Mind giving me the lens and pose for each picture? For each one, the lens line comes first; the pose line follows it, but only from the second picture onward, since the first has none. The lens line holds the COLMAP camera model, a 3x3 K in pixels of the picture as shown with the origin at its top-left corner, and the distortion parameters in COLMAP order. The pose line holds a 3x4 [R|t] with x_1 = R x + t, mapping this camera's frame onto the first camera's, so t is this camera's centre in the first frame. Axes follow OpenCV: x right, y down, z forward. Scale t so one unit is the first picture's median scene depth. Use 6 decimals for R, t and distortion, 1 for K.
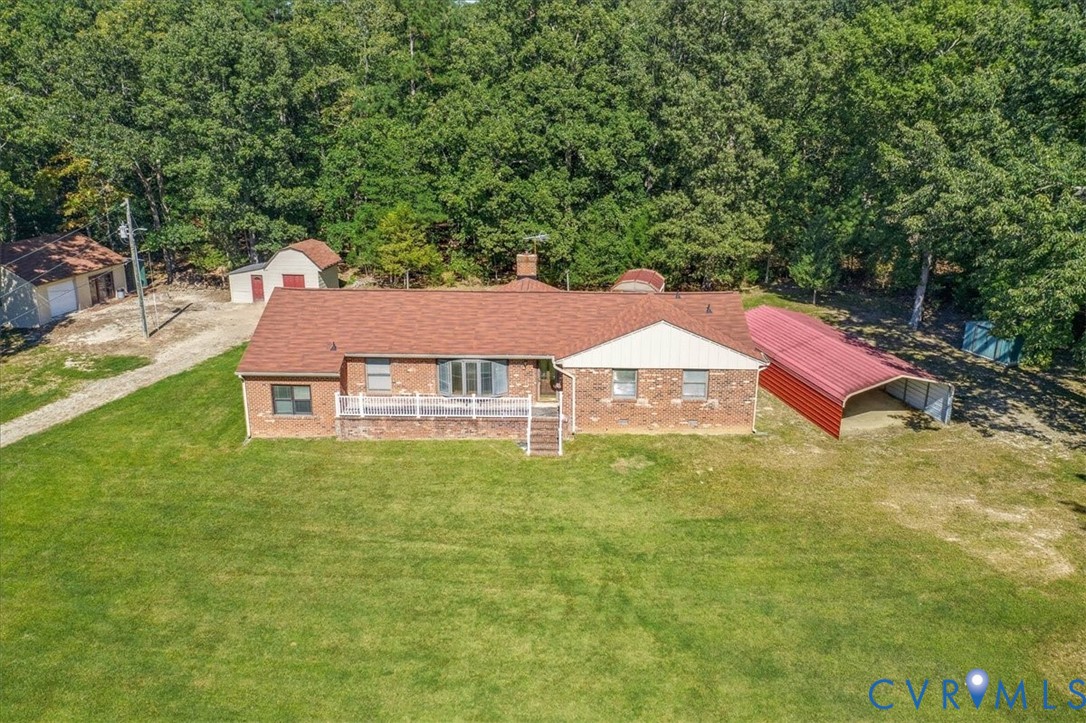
lens RADIAL K [[861.2, 0, 542.2], [0, 861.2, 357.7], [0, 0, 1]] dist [-0.024285, 0.001430]
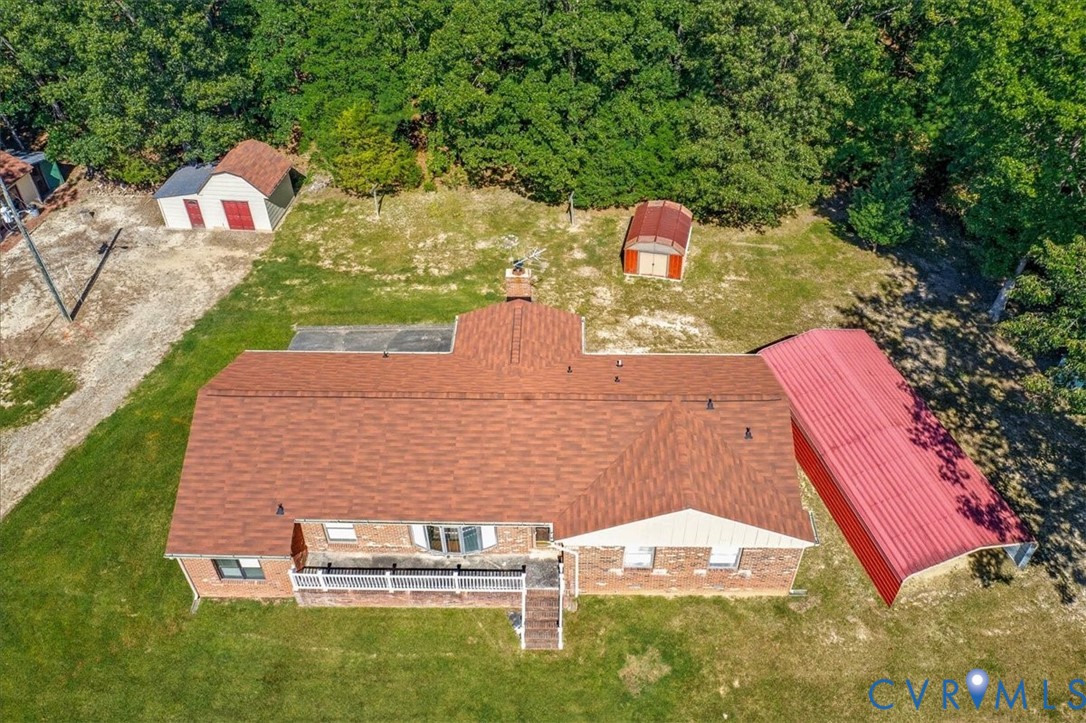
lens RADIAL K [[861.2, 0, 541.3], [0, 861.2, 357.5], [0, 0, 1]] dist [-0.024285, 0.001430]
pose [[0.999836, -0.011832, -0.013743, 0.016080], [0.016454, 0.910501, 0.413180, -0.468418], [0.007624, -0.413338, 0.910546, 0.322753]]
